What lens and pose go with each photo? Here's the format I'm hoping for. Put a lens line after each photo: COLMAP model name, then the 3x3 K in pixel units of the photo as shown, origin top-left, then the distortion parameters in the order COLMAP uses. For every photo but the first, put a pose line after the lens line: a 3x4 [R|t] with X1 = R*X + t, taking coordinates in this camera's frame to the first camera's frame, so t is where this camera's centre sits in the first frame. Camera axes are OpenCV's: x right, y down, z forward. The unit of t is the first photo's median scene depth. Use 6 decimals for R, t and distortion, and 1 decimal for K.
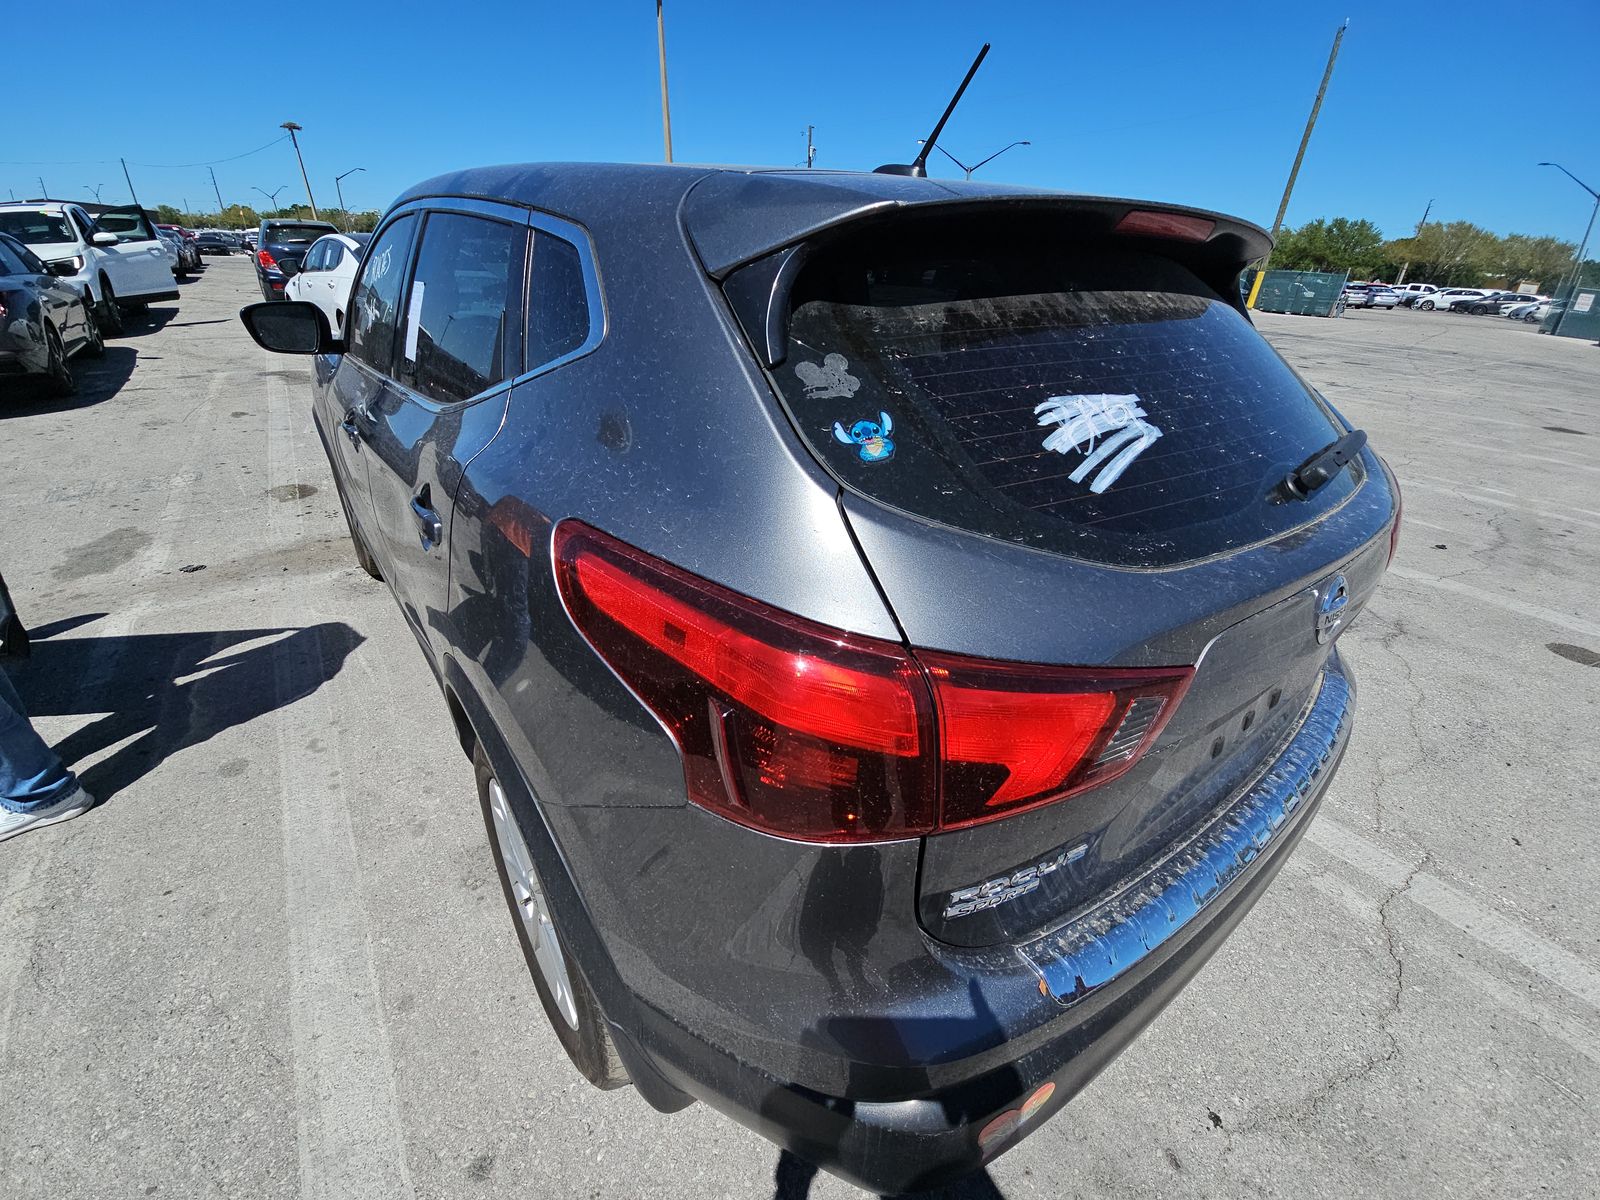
lens RADIAL K [[655.0, 0, 794.7], [0, 655.0, 602.2], [0, 0, 1]] dist [0.001472, -0.002821]
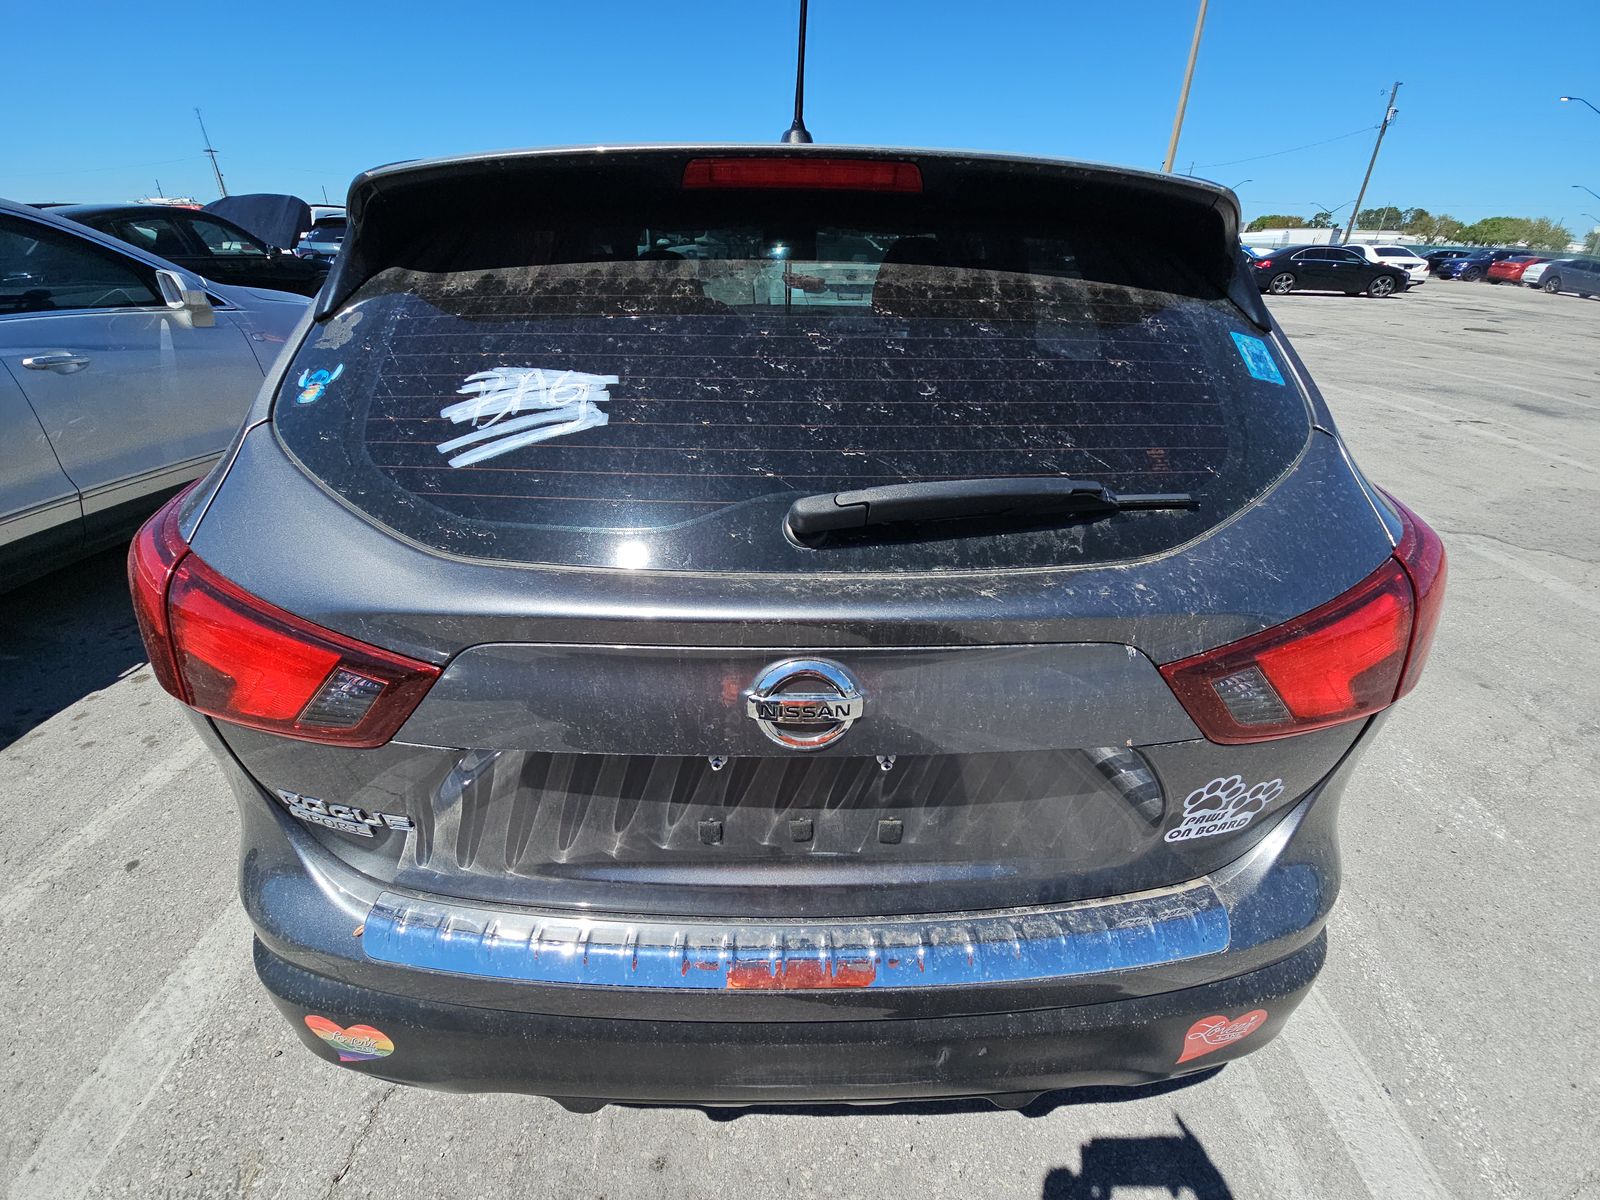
lens RADIAL K [[655.0, 0, 793.6], [0, 655.0, 604.5], [0, 0, 1]] dist [0.001472, -0.002821]
pose [[0.809497, 0.265137, -0.523848, 1.318037], [-0.261962, 0.961598, 0.081889, -0.170020], [0.525443, 0.070939, 0.847866, 0.436759]]
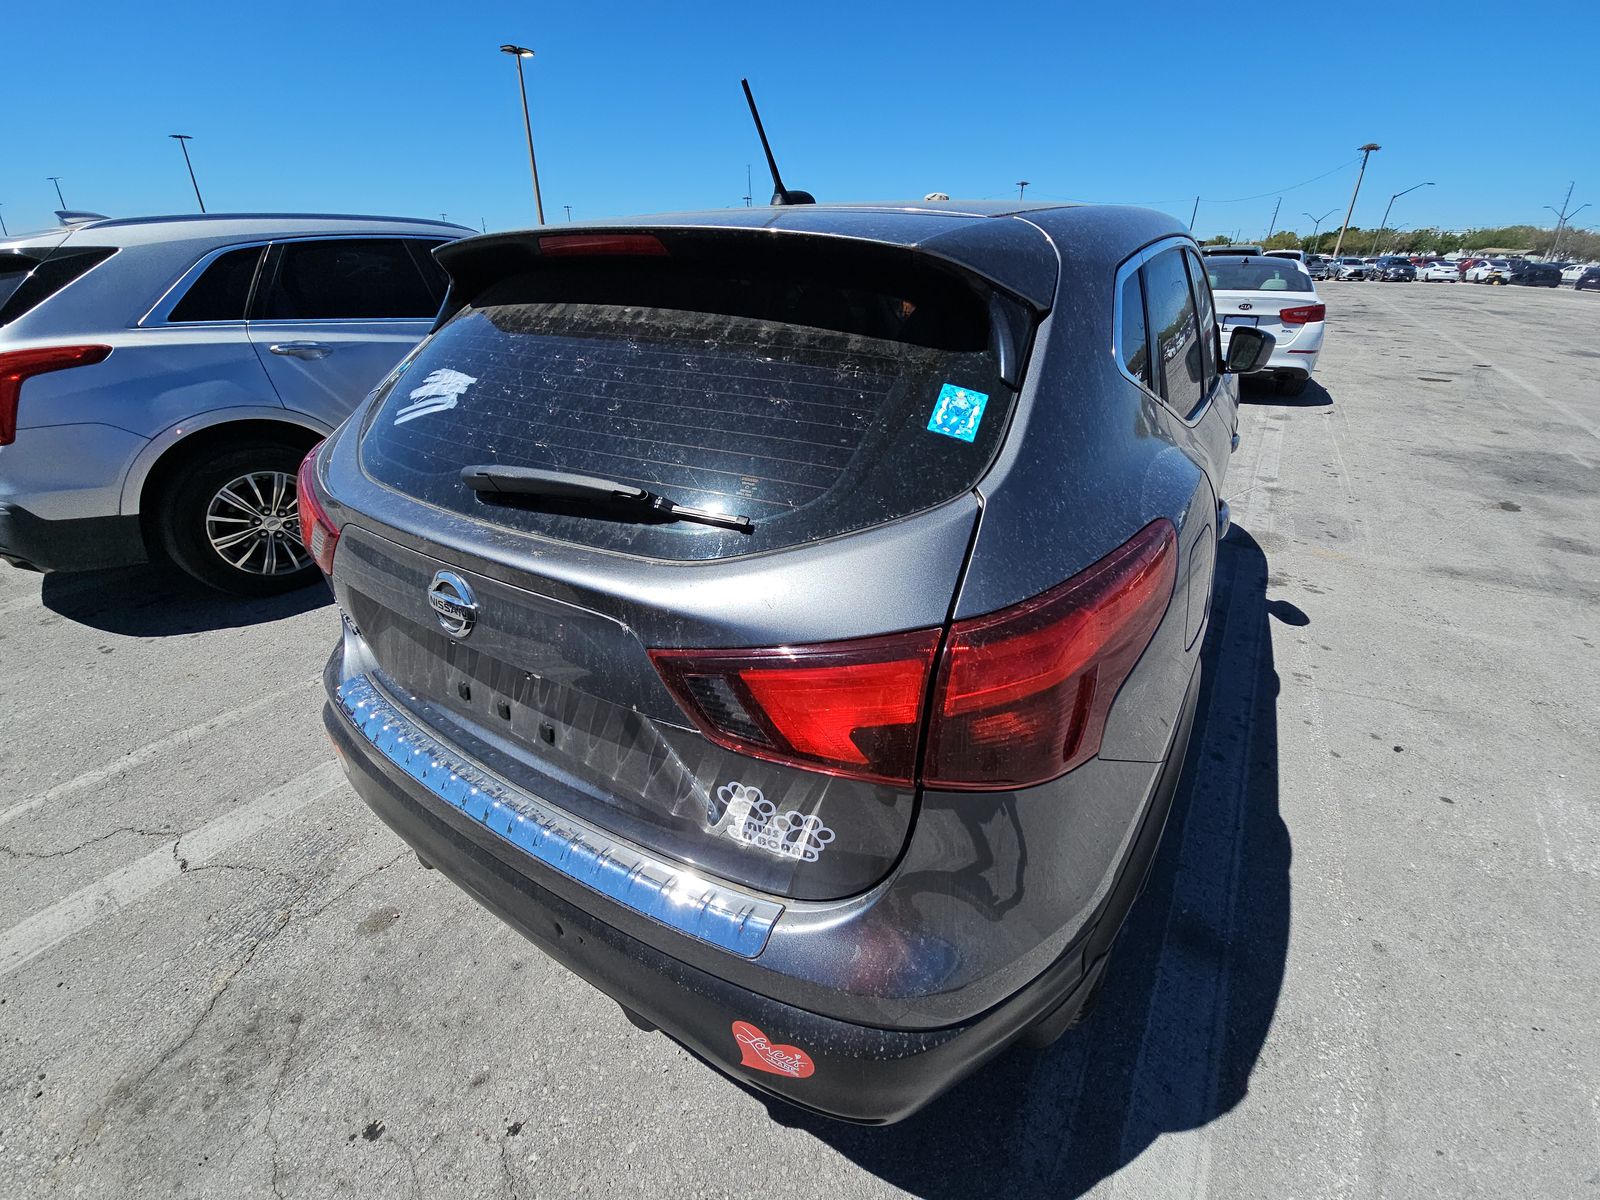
lens RADIAL K [[655.0, 0, 804.1], [0, 655.0, 598.7], [0, 0, 1]] dist [0.001472, -0.002821]
pose [[0.360600, 0.398653, -0.843234, 2.178710], [-0.424995, 0.874982, 0.231918, -0.548927], [0.830269, 0.274740, 0.484944, 1.092662]]
